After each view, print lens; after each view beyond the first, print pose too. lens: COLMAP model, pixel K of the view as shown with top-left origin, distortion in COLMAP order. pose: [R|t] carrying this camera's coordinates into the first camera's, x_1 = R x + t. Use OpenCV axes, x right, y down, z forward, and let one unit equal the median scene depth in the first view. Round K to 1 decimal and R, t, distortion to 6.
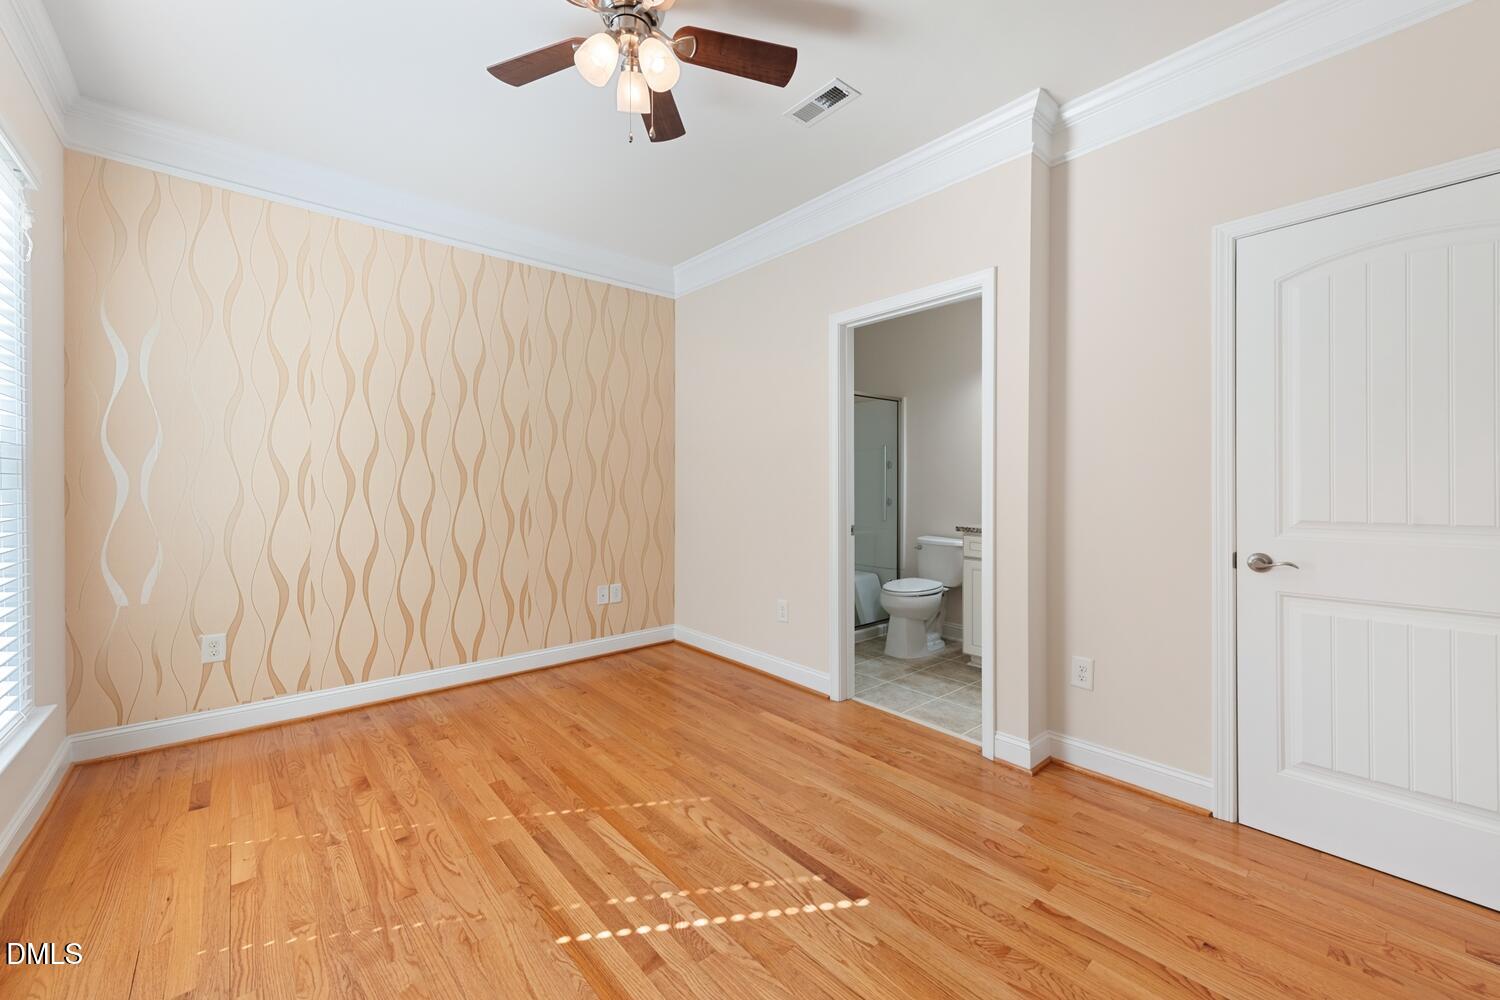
lens RADIAL K [[587.1, 0, 754.8], [0, 587.1, 498.9], [0, 0, 1]] dist [0.003642, -0.000069]
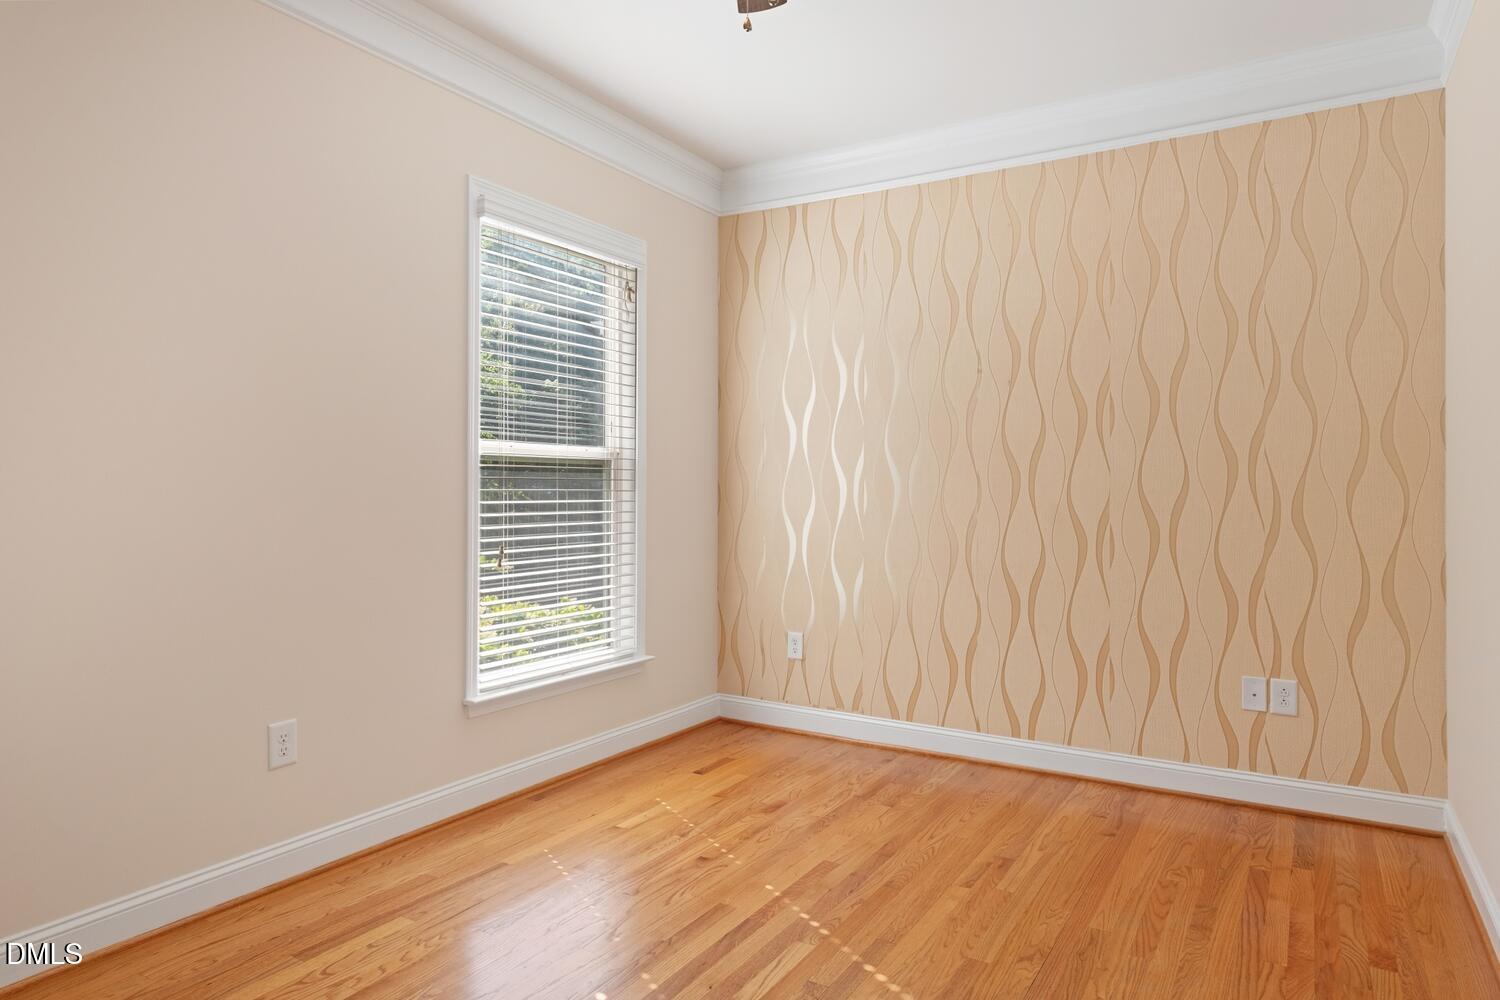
lens RADIAL K [[909.2, 0, 755.3], [0, 909.2, 491.0], [0, 0, 1]] dist [0.016662, -0.004357]
pose [[0.311968, 0.003379, -0.950087, 0.542509], [-0.029143, 0.999557, -0.006014, -0.007029], [0.949646, 0.029565, 0.311928, 0.392884]]
